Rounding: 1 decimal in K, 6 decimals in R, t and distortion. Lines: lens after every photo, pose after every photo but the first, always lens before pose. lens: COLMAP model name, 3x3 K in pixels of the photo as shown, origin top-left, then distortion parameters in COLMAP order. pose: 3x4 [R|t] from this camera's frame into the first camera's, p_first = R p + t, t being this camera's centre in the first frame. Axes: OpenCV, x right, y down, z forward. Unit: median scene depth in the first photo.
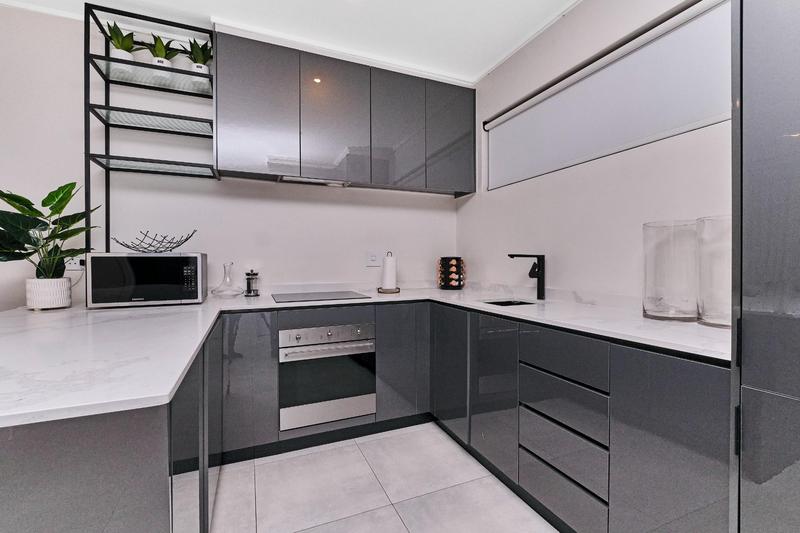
lens RADIAL K [[351.8, 0, 401.2], [0, 351.8, 264.8], [0, 0, 1]] dist [0.001451, -0.002066]
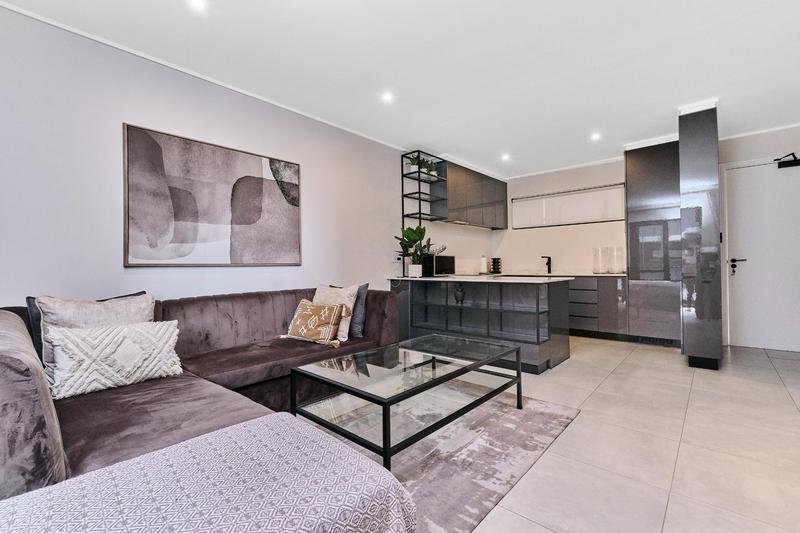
lens RADIAL K [[351.8, 0, 402.6], [0, 351.8, 265.4], [0, 0, 1]] dist [0.001451, -0.002066]
pose [[0.902490, -0.004302, 0.430690, -2.081471], [0.011608, 0.999830, -0.014338, 0.072400], [-0.430555, 0.017940, 0.902386, -1.116481]]
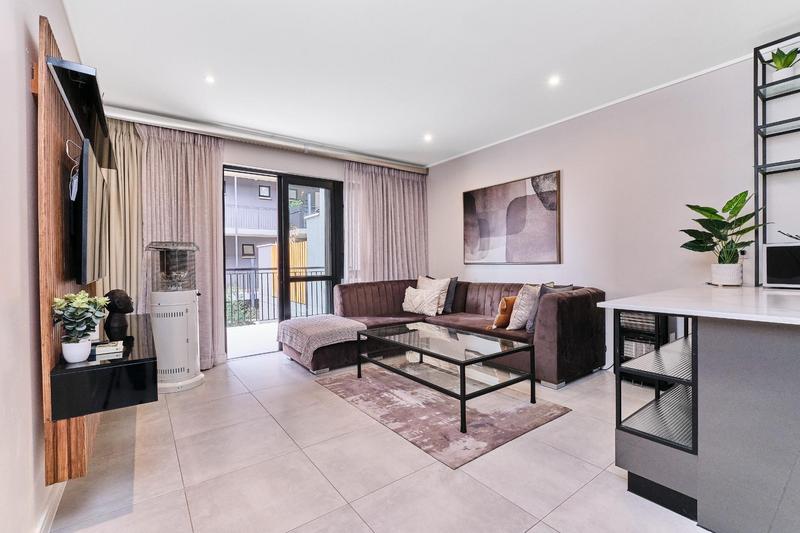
lens RADIAL K [[351.8, 0, 399.0], [0, 351.8, 265.6], [0, 0, 1]] dist [0.001451, -0.002066]
pose [[0.238018, 0.008735, -0.971222, 0.036912], [0.002364, 0.999951, 0.009573, 0.028374], [0.971258, -0.004575, 0.237986, -0.572304]]
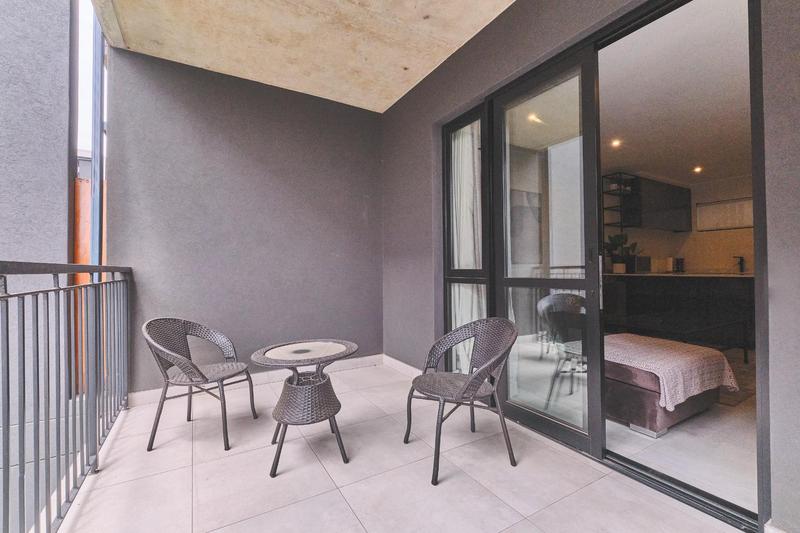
lens RADIAL K [[351.8, 0, 398.6], [0, 351.8, 267.0], [0, 0, 1]] dist [0.001451, -0.002066]
pose [[0.992024, -0.000605, 0.126049, -3.219816], [0.002473, 0.999889, -0.014670, 0.104073], [-0.126027, 0.014865, 0.991915, -1.750927]]
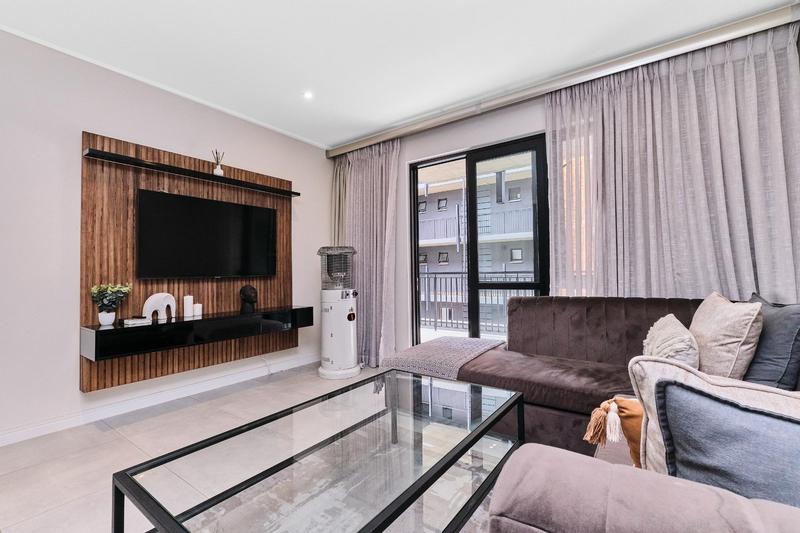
lens RADIAL K [[351.8, 0, 402.4], [0, 351.8, 265.2], [0, 0, 1]] dist [0.001451, -0.002066]
pose [[-0.848206, 0.000633, -0.529666, -1.174594], [0.009111, 0.999869, -0.013395, 0.057842], [0.529589, -0.016187, -0.848100, 0.646628]]
